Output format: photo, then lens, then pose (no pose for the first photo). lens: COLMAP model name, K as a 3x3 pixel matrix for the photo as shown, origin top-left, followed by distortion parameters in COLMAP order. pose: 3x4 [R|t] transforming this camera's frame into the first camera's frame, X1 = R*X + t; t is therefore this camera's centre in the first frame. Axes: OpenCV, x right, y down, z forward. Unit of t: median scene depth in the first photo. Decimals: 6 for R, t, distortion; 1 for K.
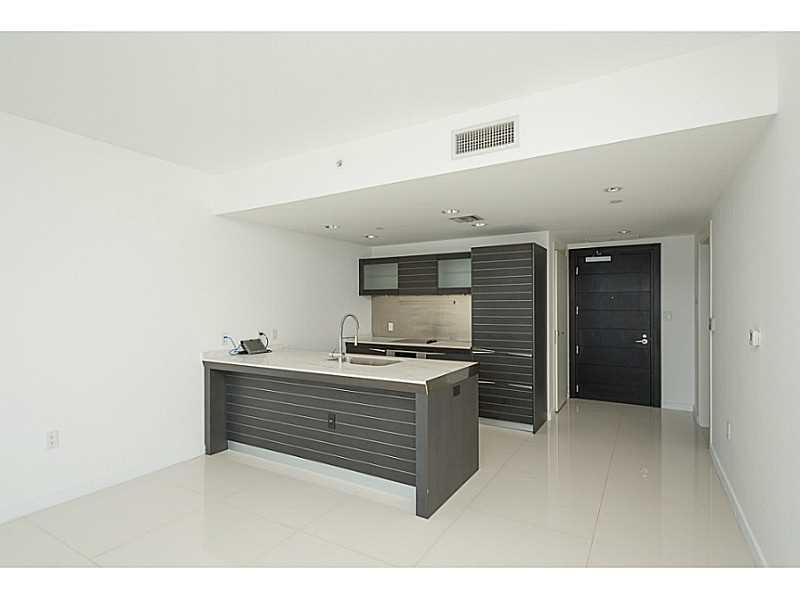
lens RADIAL K [[412.3, 0, 402.0], [0, 412.3, 306.9], [0, 0, 1]] dist [0.004897, 0.000200]
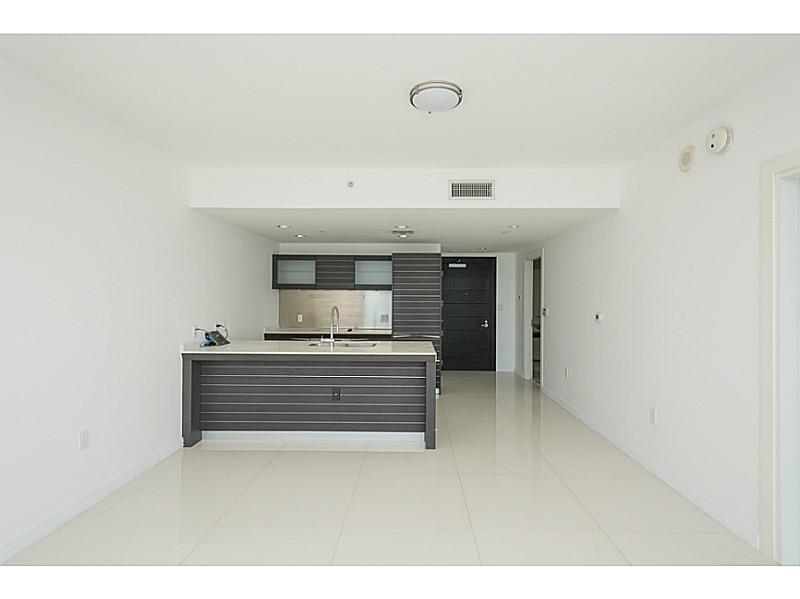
lens RADIAL K [[416.2, 0, 400.0], [0, 416.2, 299.5], [0, 0, 1]] dist [-0.001340, -0.000174]
pose [[0.869242, 0.006912, 0.494339, -0.391964], [-0.006319, 0.999976, -0.002872, 0.000671], [-0.494347, -0.000628, 0.869264, -0.098419]]
